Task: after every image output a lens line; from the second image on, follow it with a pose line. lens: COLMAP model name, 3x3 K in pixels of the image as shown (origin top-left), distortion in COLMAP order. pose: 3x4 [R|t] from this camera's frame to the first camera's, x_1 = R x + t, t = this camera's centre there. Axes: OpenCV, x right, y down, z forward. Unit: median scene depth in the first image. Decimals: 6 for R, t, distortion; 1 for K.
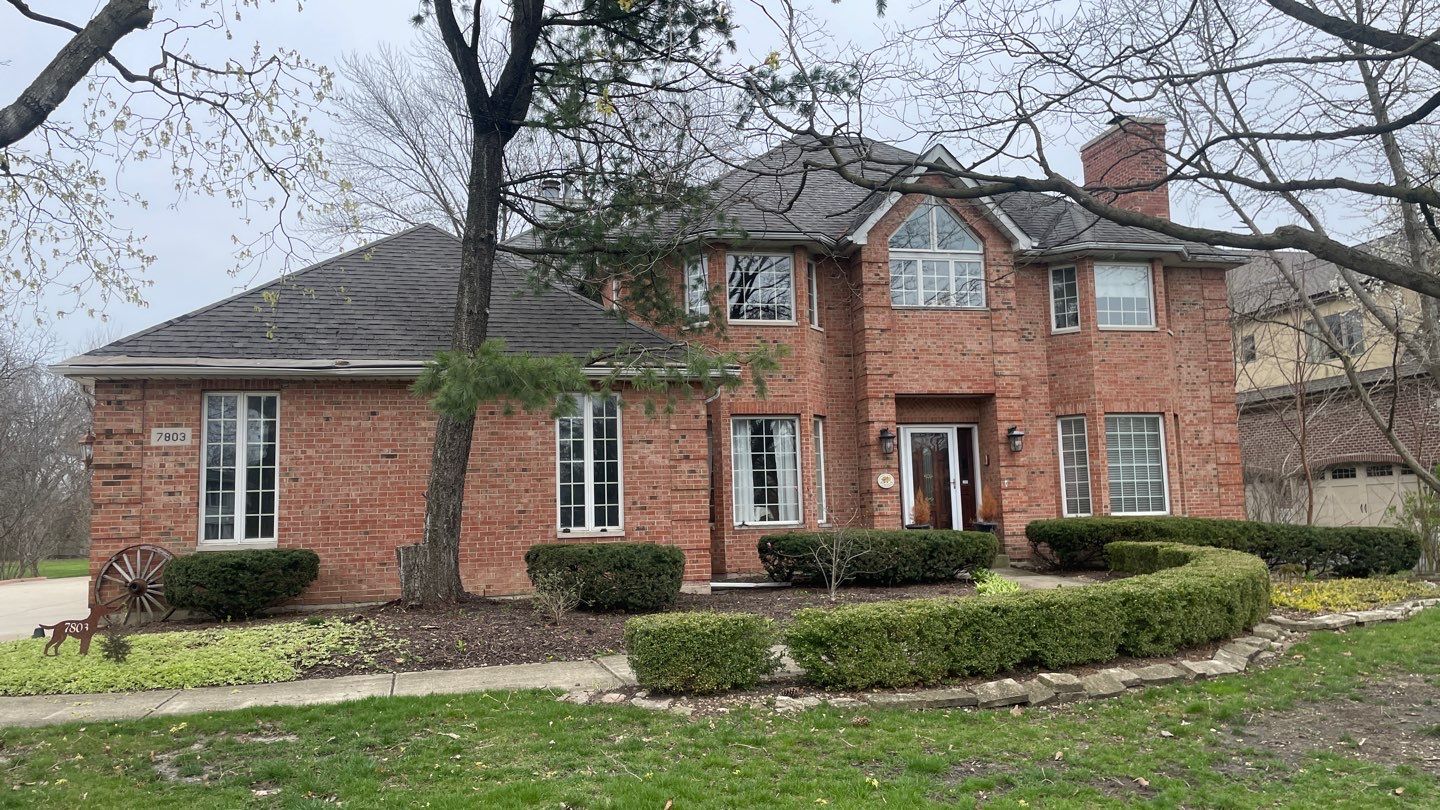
lens RADIAL K [[1087.3, 0, 714.4], [0, 1087.3, 418.7], [0, 0, 1]] dist [0.033952, -0.024686]
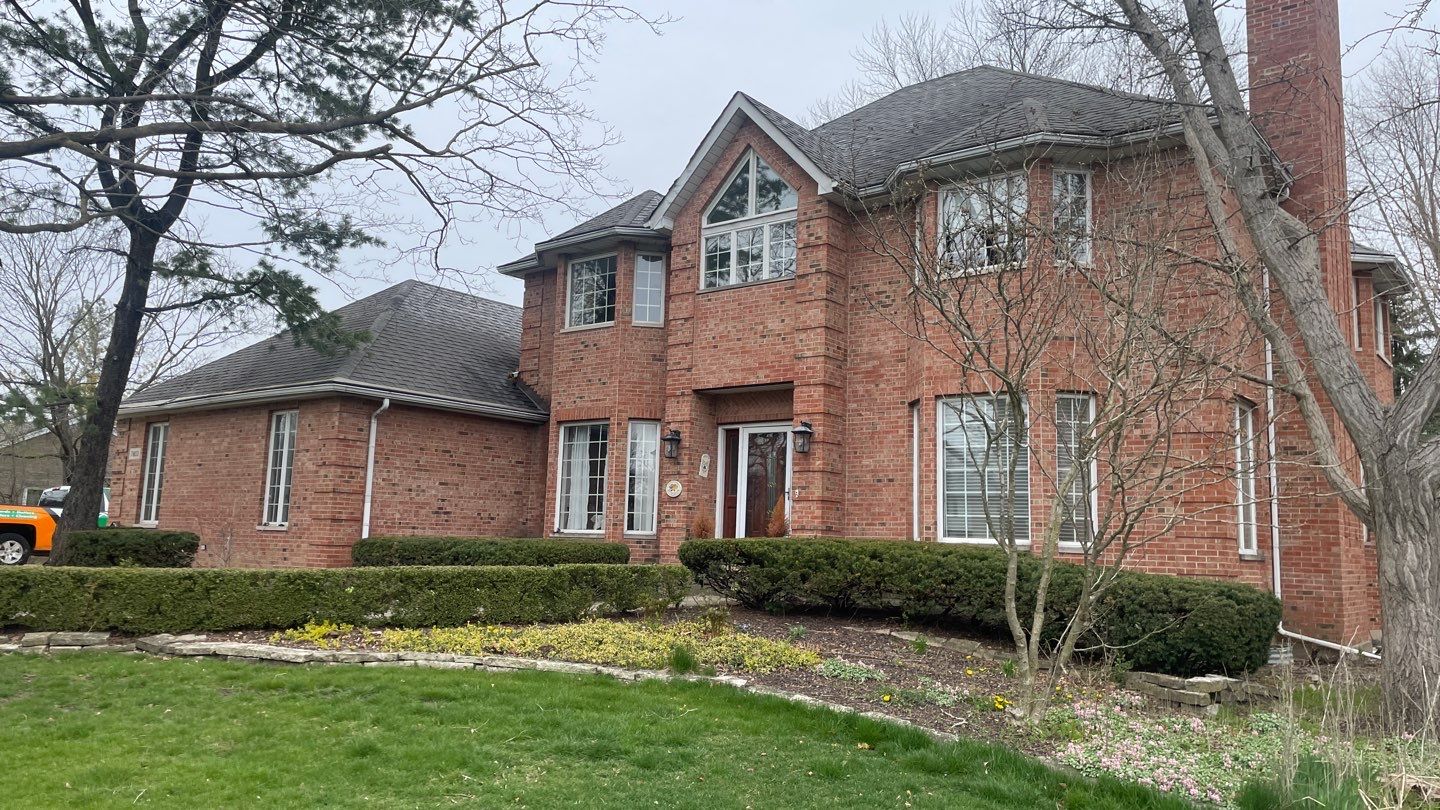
lens RADIAL K [[1087.3, 0, 725.1], [0, 1087.3, 397.8], [0, 0, 1]] dist [0.033952, -0.024686]
pose [[0.616758, -0.057155, -0.785075, 1.221638], [0.031152, 0.998351, -0.048210, 0.037494], [0.786536, 0.005277, 0.617522, 0.669407]]
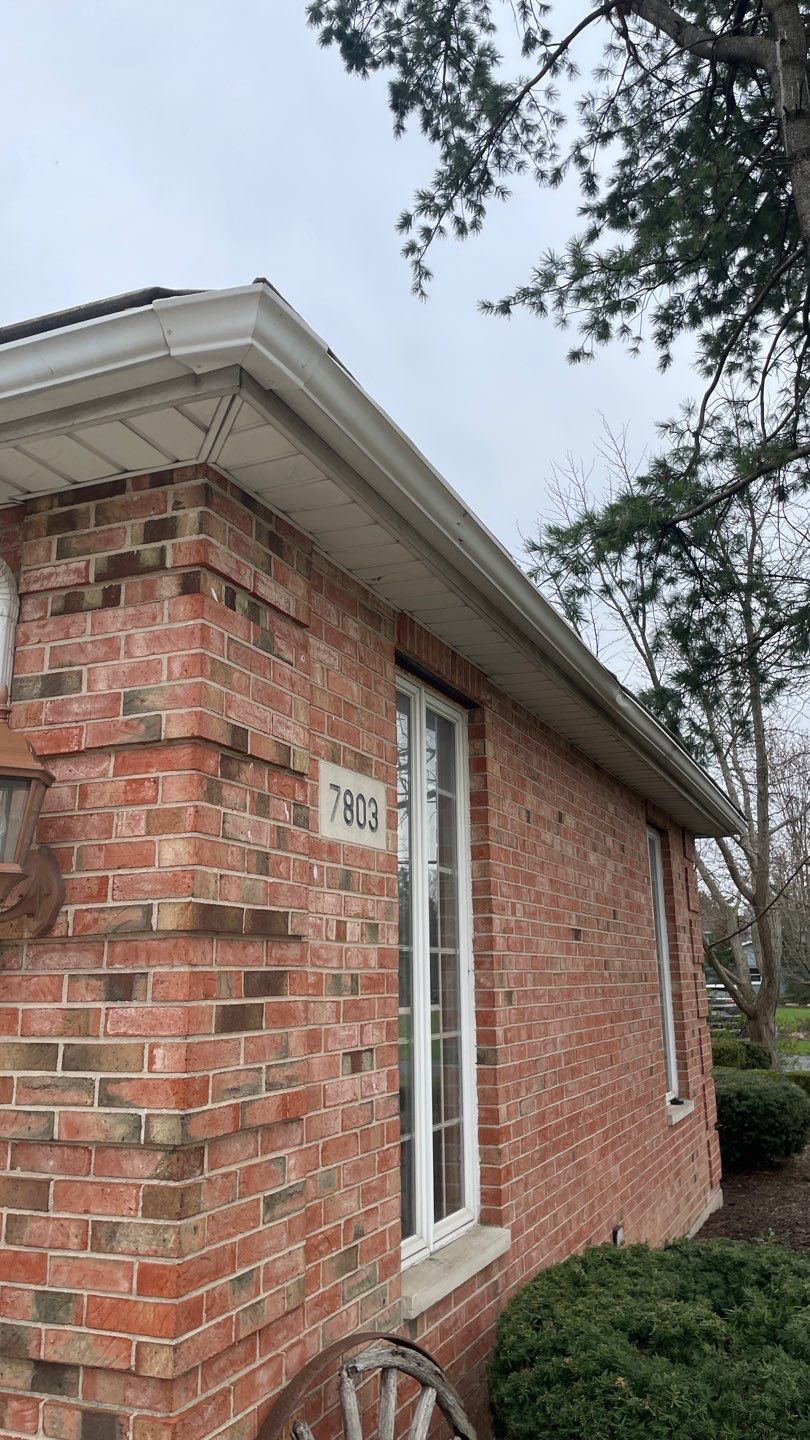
lens RADIAL K [[1087.3, 0, 403.7], [0, 1087.3, 712.5], [0, 0, 1]] dist [0.033952, -0.024686]
pose [[0.606935, 0.213771, 0.765462, -0.648149], [-0.090699, 0.975484, -0.200509, 0.040796], [-0.789559, 0.052269, 0.611444, 0.814523]]
